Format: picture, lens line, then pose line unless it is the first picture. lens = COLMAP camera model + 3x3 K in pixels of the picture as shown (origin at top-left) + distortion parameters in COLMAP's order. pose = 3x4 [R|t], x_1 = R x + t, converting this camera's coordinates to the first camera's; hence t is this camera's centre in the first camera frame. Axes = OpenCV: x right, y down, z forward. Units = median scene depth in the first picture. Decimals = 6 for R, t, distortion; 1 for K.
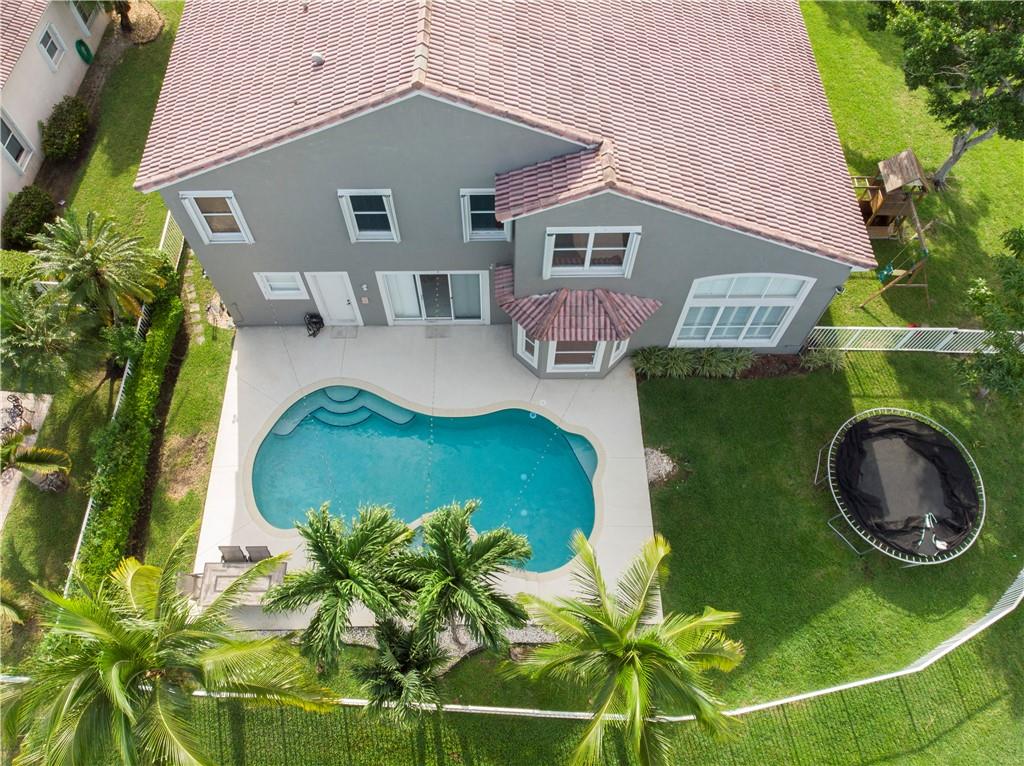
lens RADIAL K [[752.2, 0, 512.0], [0, 752.2, 383.0], [0, 0, 1]] dist [-0.006978, 0.002484]
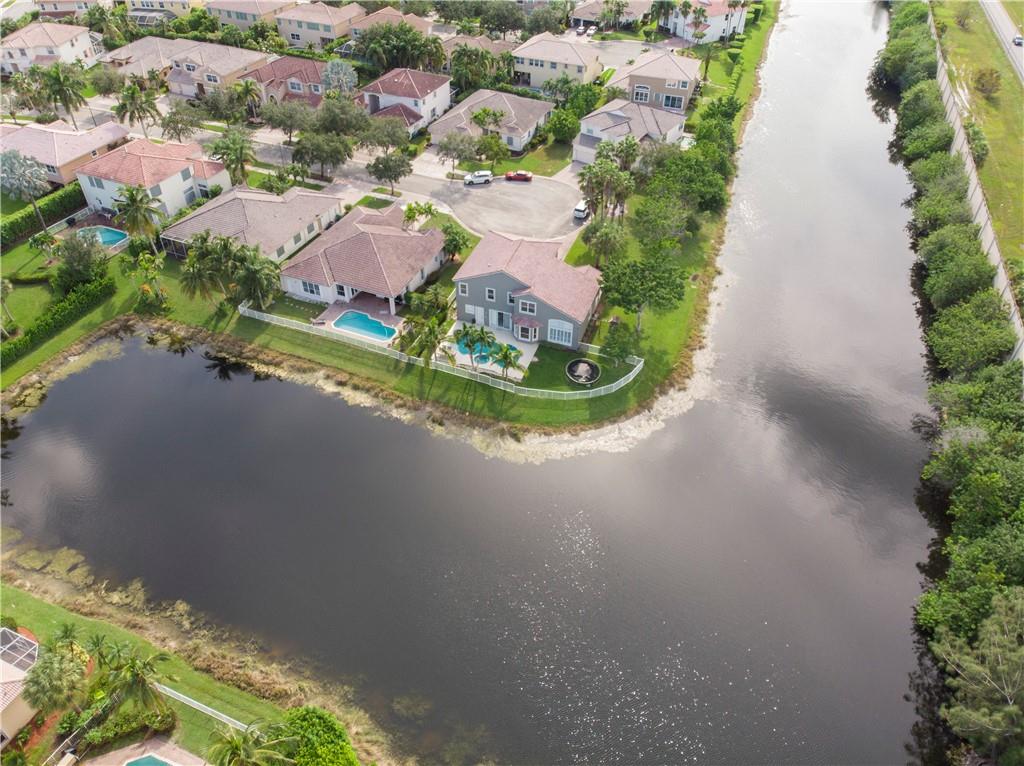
lens RADIAL K [[752.2, 0, 512.0], [0, 752.2, 383.0], [0, 0, 1]] dist [-0.006978, 0.002484]
pose [[0.940048, 0.219688, -0.260856, 1.312107], [-0.301285, 0.893359, -0.333371, 1.832698], [0.159801, 0.391977, 0.905990, -3.139828]]
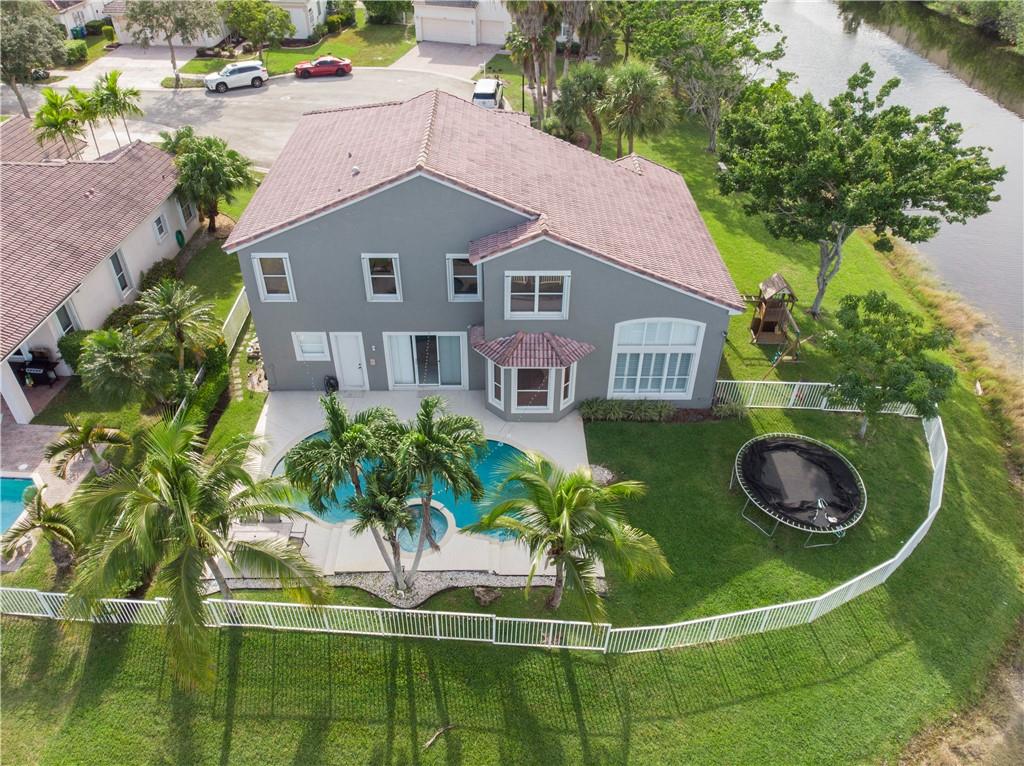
lens RADIAL K [[753.4, 0, 512.0], [0, 753.4, 383.0], [0, 0, 1]] dist [-0.012709, -0.002585]
pose [[0.999992, 0.000849, -0.003860, 0.055930], [-0.002363, 0.911305, -0.411726, 0.494288], [0.003168, 0.411732, 0.911300, -0.190534]]
